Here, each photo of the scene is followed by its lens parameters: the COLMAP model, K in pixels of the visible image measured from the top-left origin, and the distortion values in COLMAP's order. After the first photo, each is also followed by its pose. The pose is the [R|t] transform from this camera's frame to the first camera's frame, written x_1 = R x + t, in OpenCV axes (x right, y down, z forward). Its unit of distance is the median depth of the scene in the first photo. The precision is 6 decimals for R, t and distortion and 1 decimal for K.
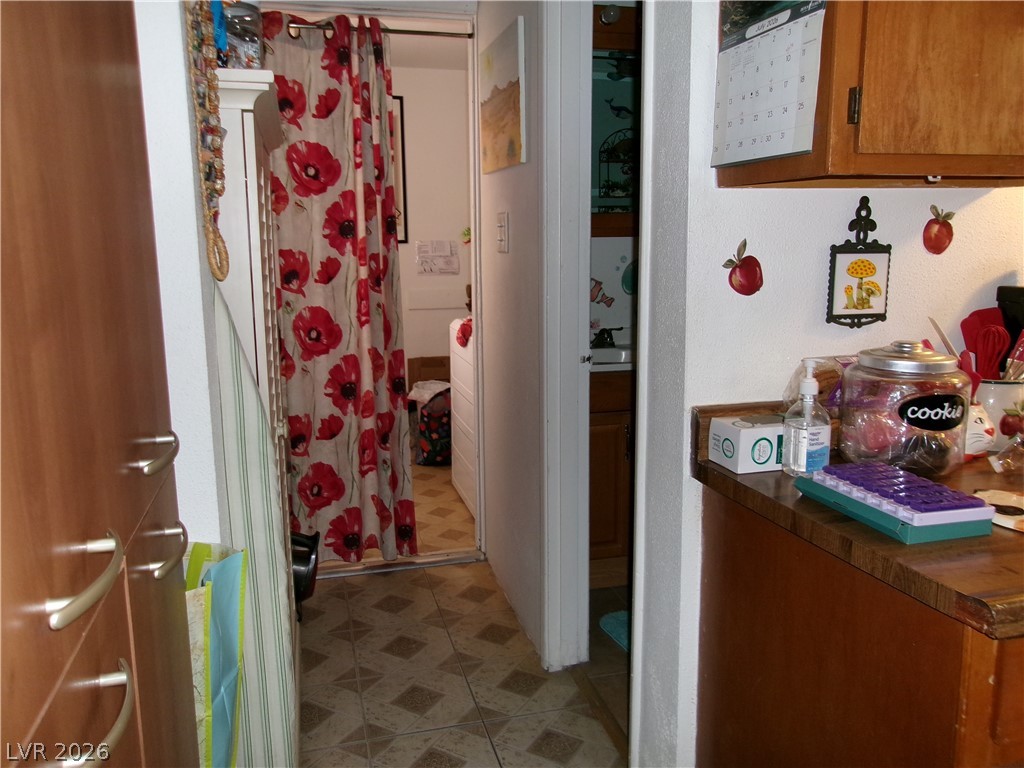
lens RADIAL K [[801.1, 0, 525.2], [0, 801.1, 369.2], [0, 0, 1]] dist [-0.021937, 0.045007]
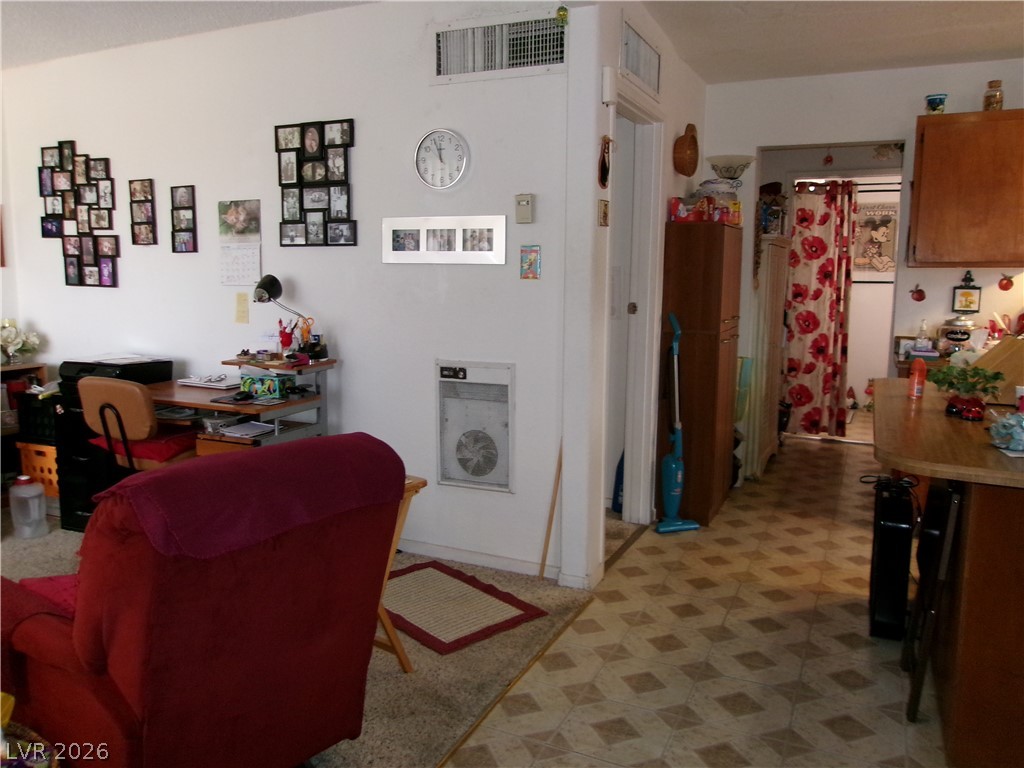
lens RADIAL K [[801.1, 0, 505.8], [0, 801.1, 369.0], [0, 0, 1]] dist [-0.021937, 0.045007]
pose [[0.752765, 0.097968, -0.650959, 0.552470], [-0.127472, 0.991840, 0.001862, 0.182017], [0.645829, 0.081577, 0.759111, -1.177584]]
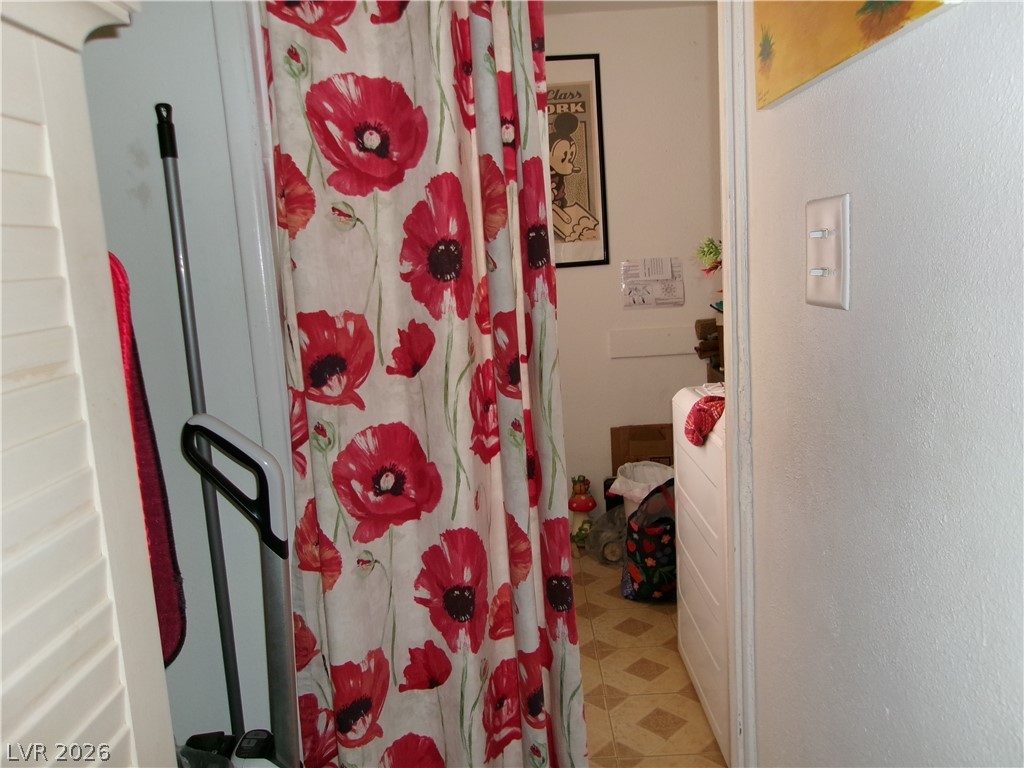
lens RADIAL K [[801.1, 0, 507.7], [0, 801.1, 372.8], [0, 0, 1]] dist [-0.021937, 0.045007]
pose [[0.957369, -0.009555, -0.288709, -0.057685], [0.006968, 0.999926, -0.009987, -0.105605], [0.288783, 0.007549, 0.957365, 0.572610]]
